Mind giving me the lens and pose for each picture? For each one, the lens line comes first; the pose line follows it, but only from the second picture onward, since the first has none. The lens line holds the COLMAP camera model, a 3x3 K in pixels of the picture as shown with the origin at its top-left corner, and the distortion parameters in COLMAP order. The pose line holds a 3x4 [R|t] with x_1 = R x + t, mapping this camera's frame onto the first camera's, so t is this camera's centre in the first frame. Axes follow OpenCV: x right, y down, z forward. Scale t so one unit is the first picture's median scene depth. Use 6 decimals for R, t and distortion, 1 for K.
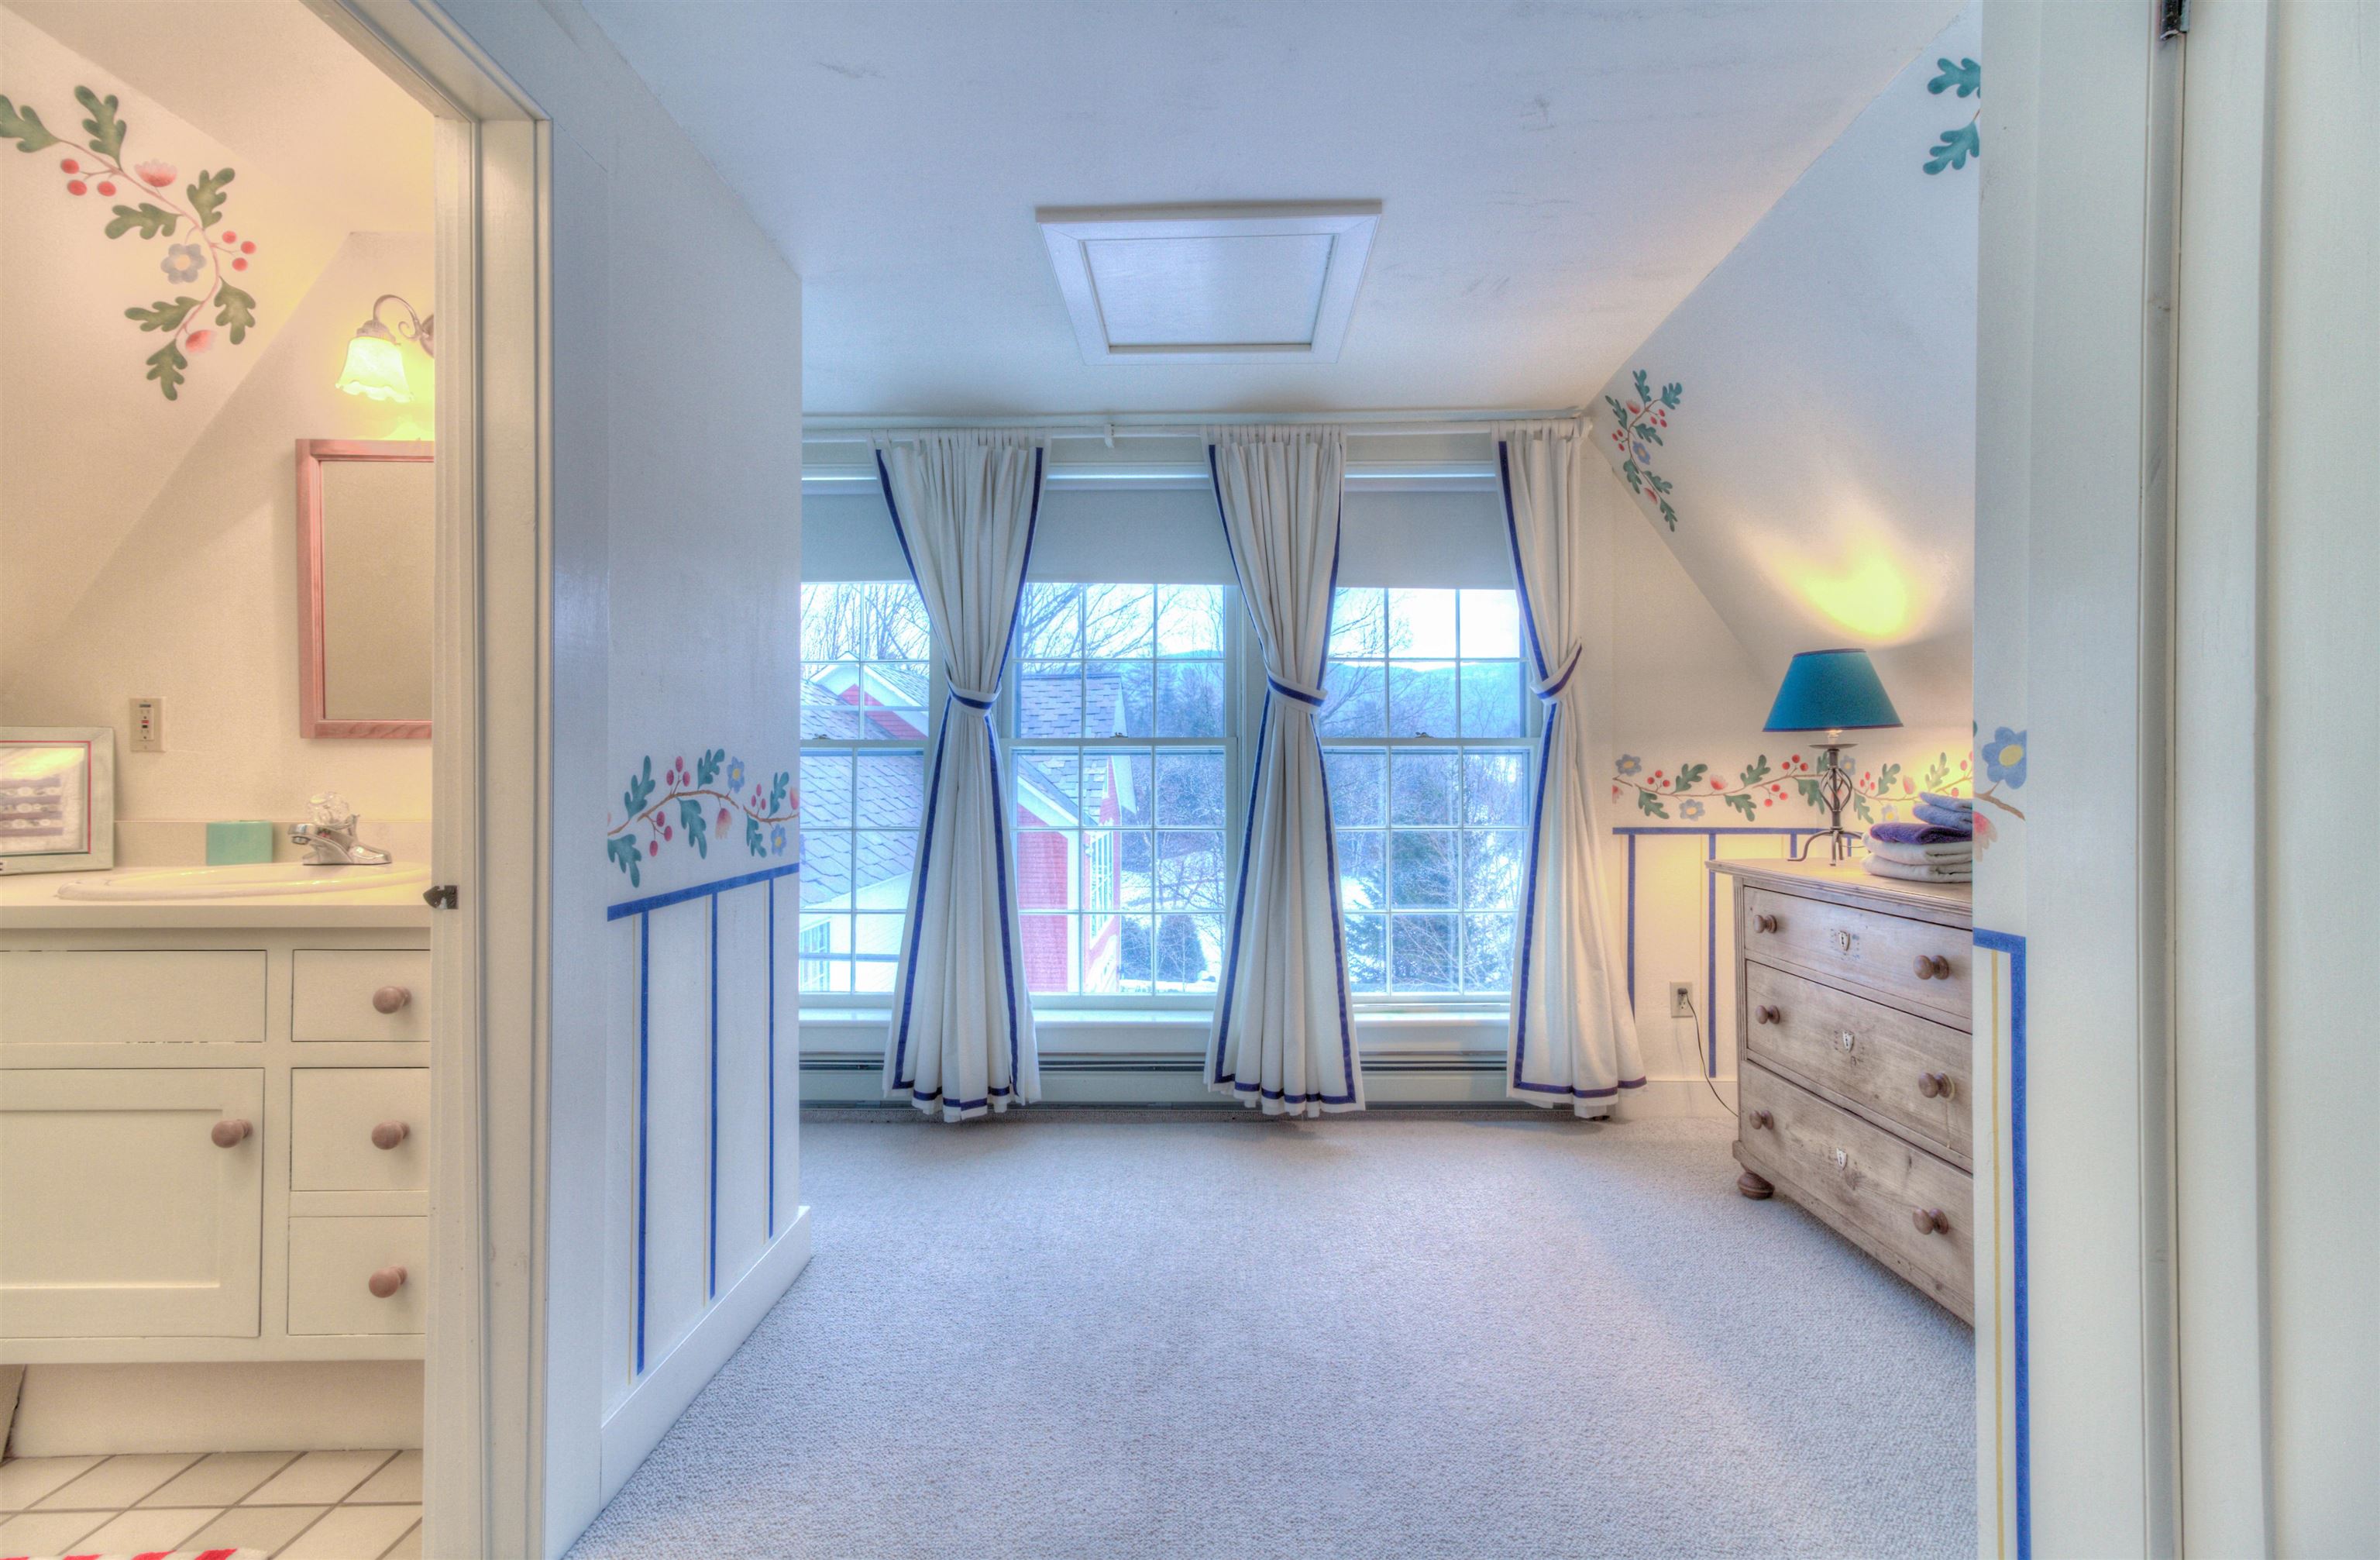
lens RADIAL K [[1034.9, 0, 1194.5], [0, 1034.9, 765.8], [0, 0, 1]] dist [-0.001350, 0.000139]
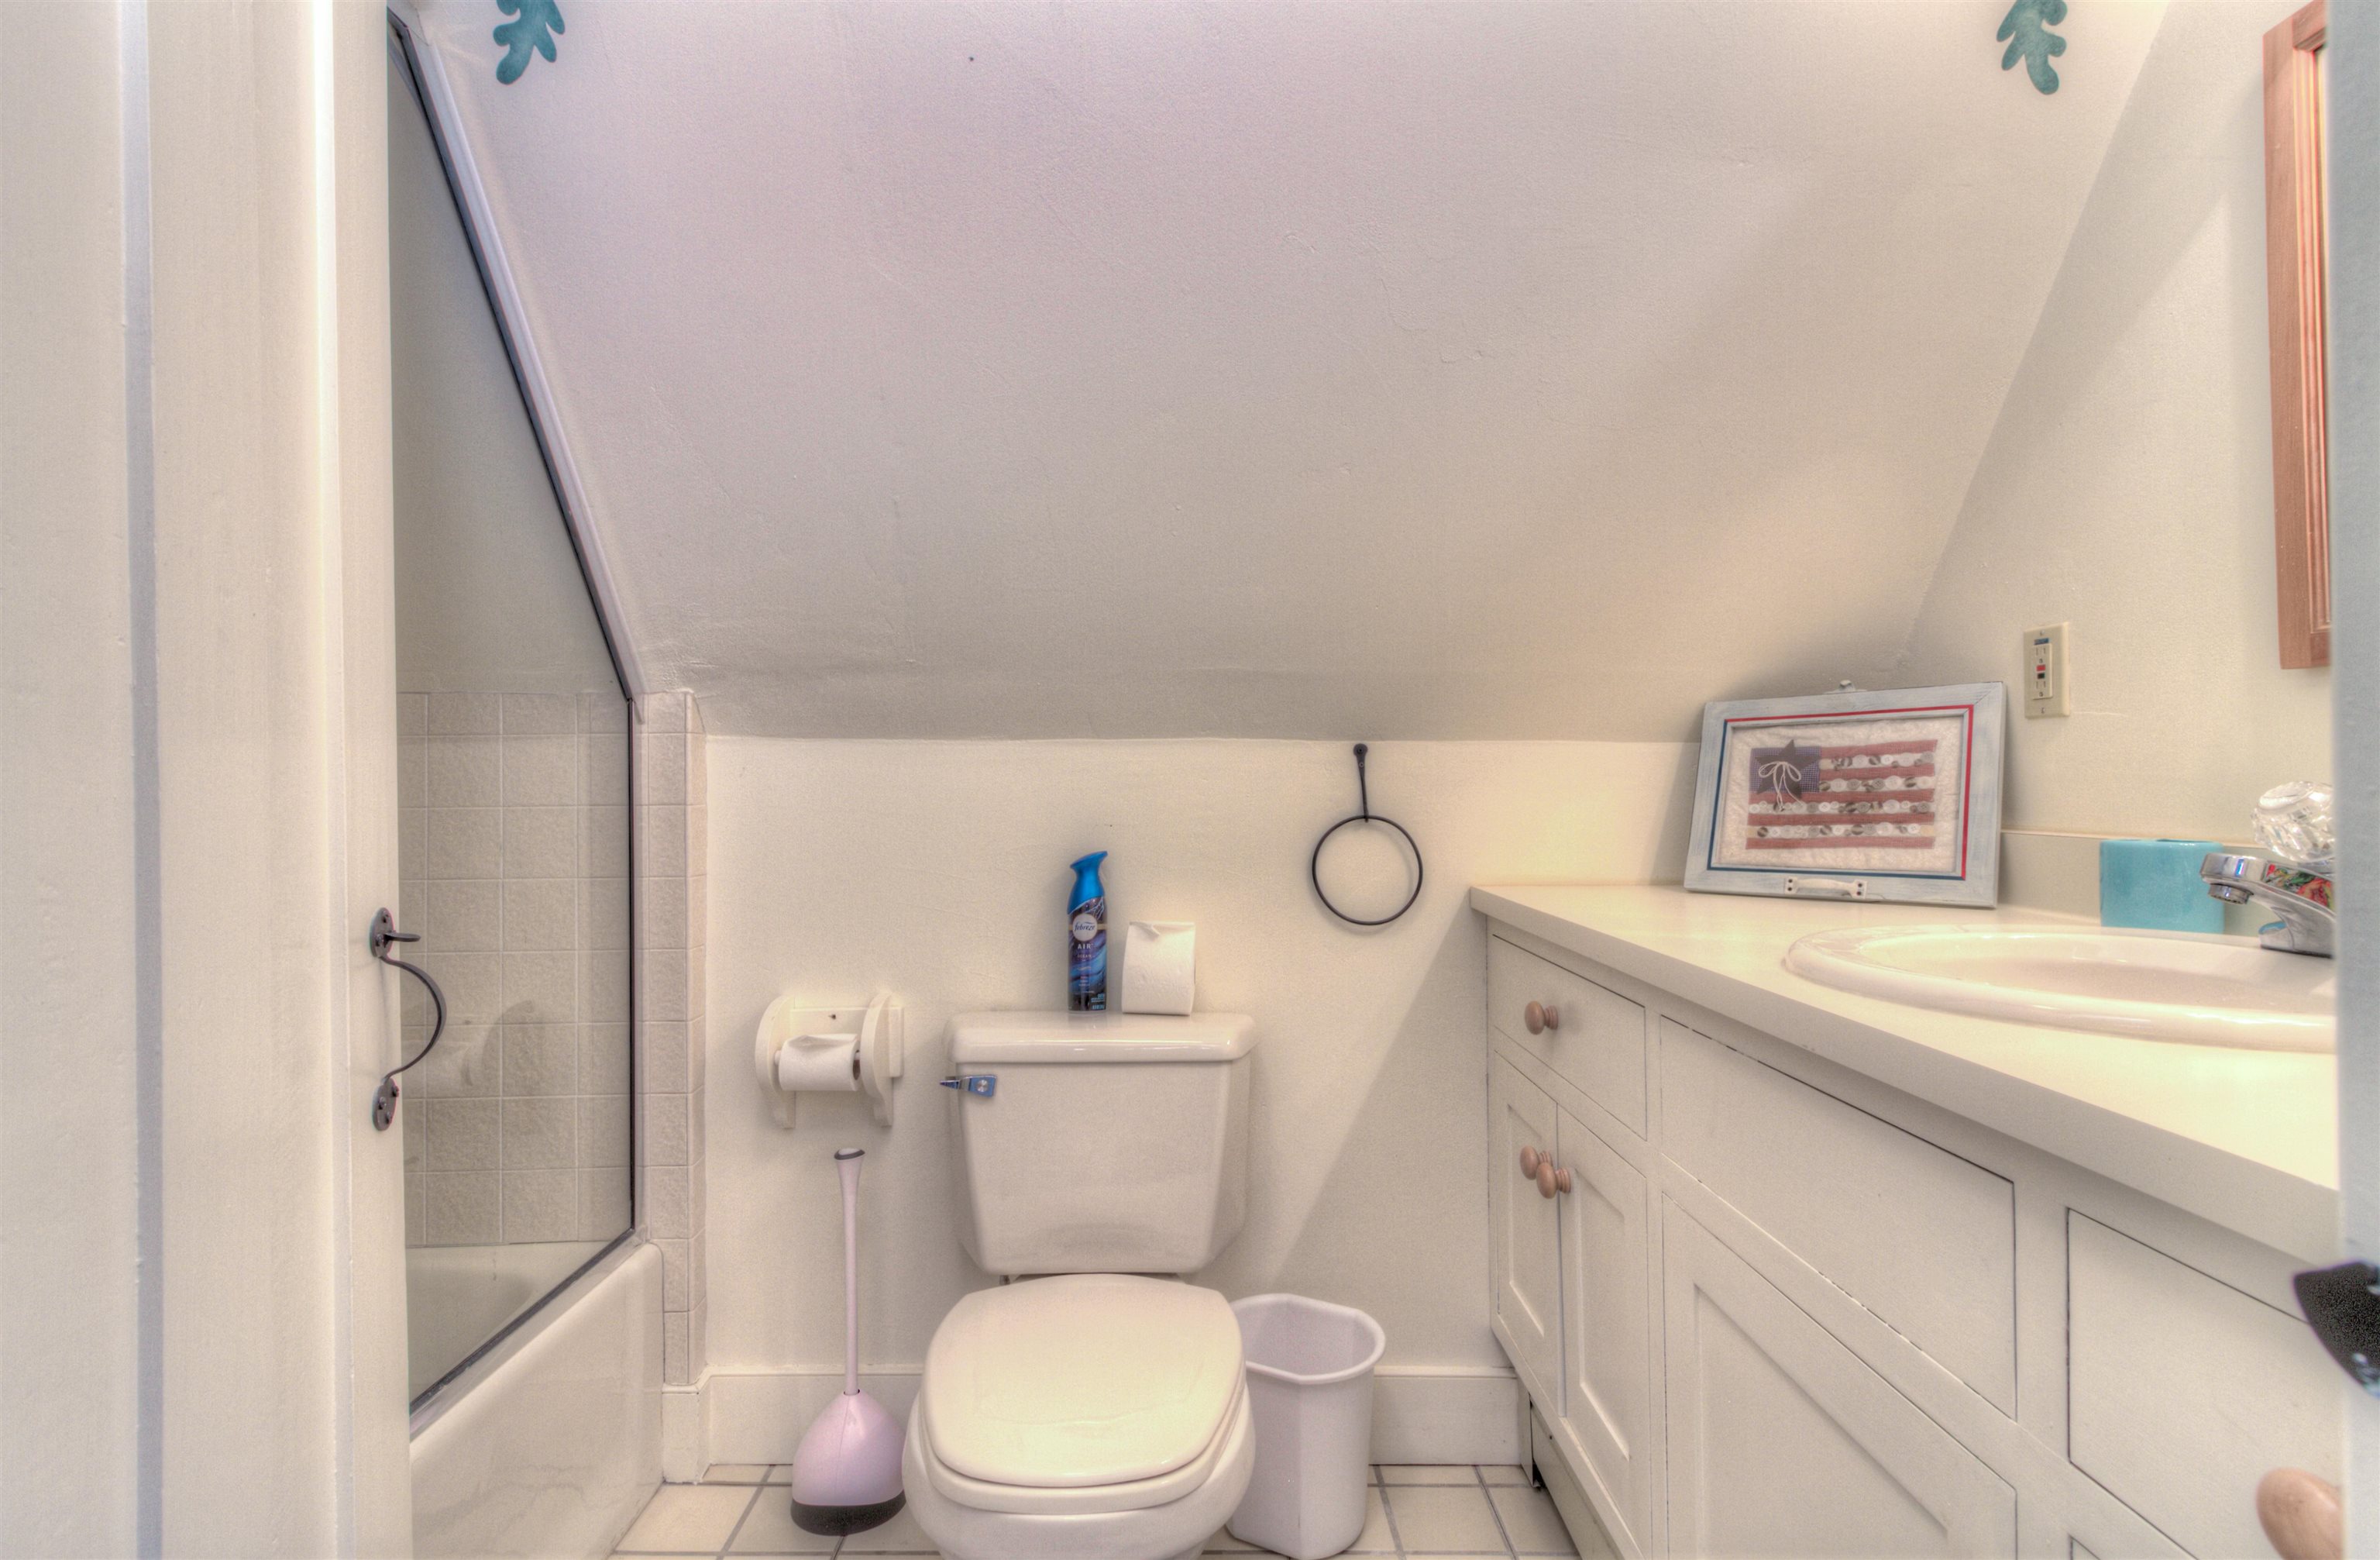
lens RADIAL K [[1180.0, 0, 1186.4], [0, 1180.0, 775.3], [0, 0, 1]] dist [-0.000029, -0.000046]
pose [[0.025756, -0.007898, -0.999637, -0.359371], [0.009512, 0.999925, -0.007655, 0.021608], [0.999623, -0.009311, 0.025830, 0.510107]]
